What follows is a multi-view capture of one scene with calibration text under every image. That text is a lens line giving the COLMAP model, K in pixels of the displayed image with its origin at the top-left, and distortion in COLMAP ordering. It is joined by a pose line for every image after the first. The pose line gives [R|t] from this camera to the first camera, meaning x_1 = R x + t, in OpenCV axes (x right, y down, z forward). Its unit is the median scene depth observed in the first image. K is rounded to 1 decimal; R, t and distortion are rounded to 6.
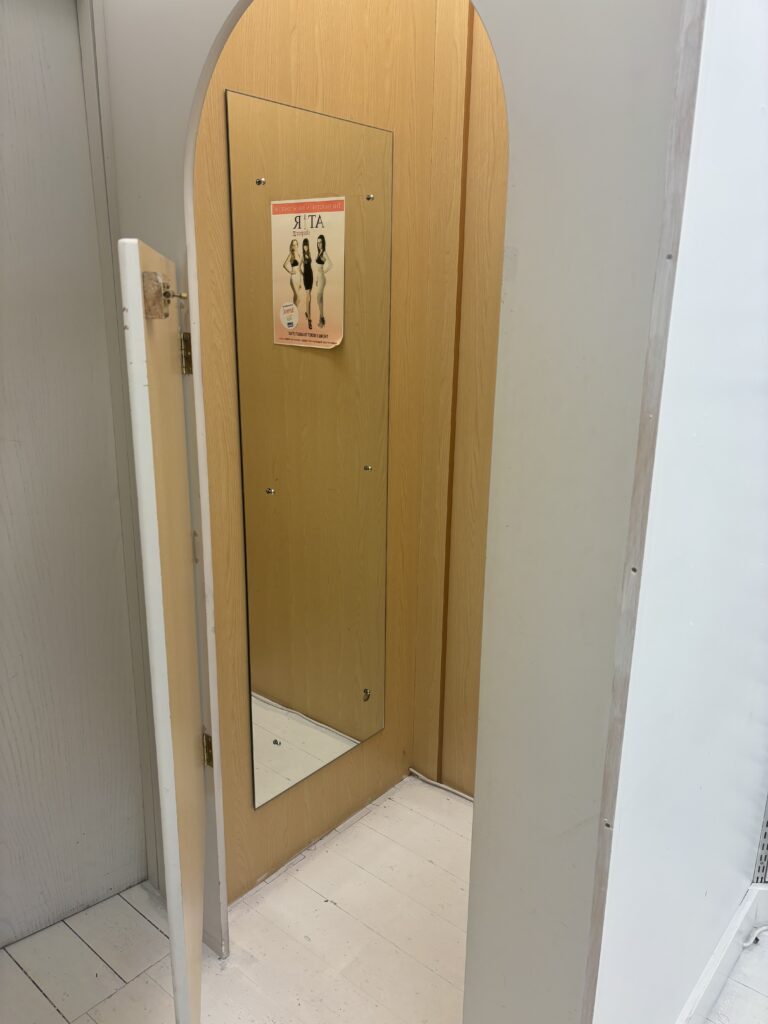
lens RADIAL K [[772.2, 0, 392.2], [0, 772.2, 531.3], [0, 0, 1]] dist [0.060263, -0.056725]
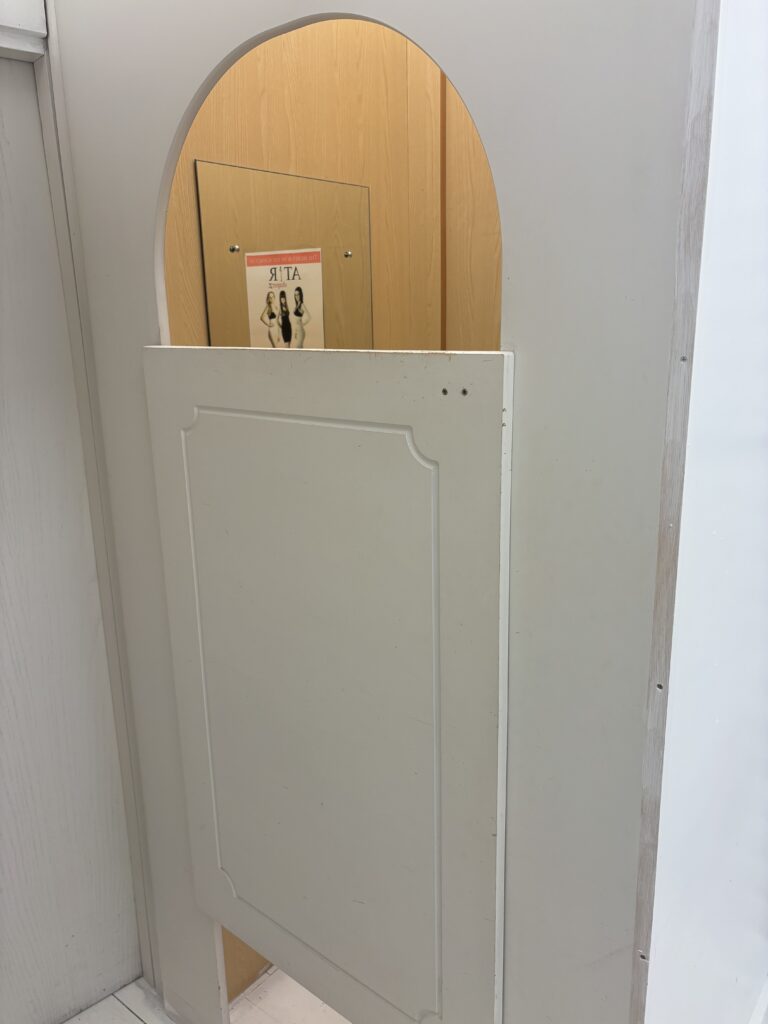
lens RADIAL K [[772.2, 0, 382.9], [0, 772.2, 519.2], [0, 0, 1]] dist [0.060263, -0.056725]
pose [[0.998994, -0.043951, 0.008896, -0.009767], [0.044161, 0.998713, -0.024933, -0.089872], [-0.007789, 0.025301, 0.999650, 0.049815]]
